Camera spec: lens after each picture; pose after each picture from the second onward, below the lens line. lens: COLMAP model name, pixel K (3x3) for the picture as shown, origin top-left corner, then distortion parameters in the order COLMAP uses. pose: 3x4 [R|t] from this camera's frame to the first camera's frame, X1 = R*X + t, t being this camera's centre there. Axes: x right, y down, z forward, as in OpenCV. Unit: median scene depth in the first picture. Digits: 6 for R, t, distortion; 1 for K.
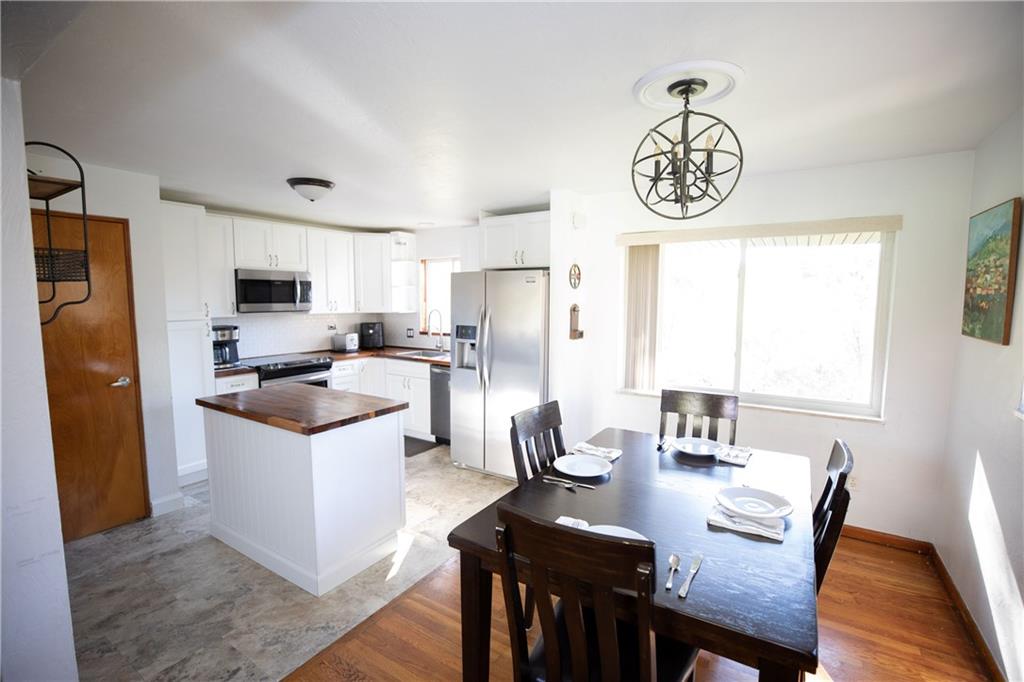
lens RADIAL K [[470.4, 0, 502.4], [0, 470.4, 339.1], [0, 0, 1]] dist [0.000304, 0.002132]
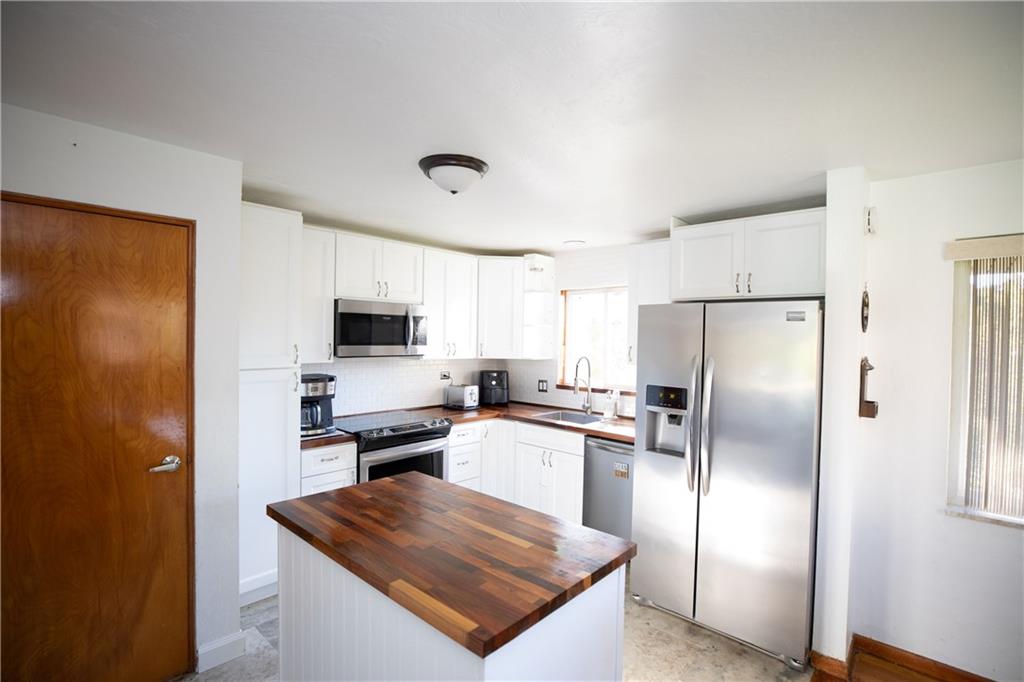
lens RADIAL K [[489.9, 0, 518.1], [0, 489.9, 343.8], [0, 0, 1]] dist [0.001735, 0.001074]
pose [[0.989806, 0.018029, -0.141278, -0.175378], [-0.028567, 0.996928, -0.072925, -0.030777], [0.139529, 0.076218, 0.987280, 0.288414]]
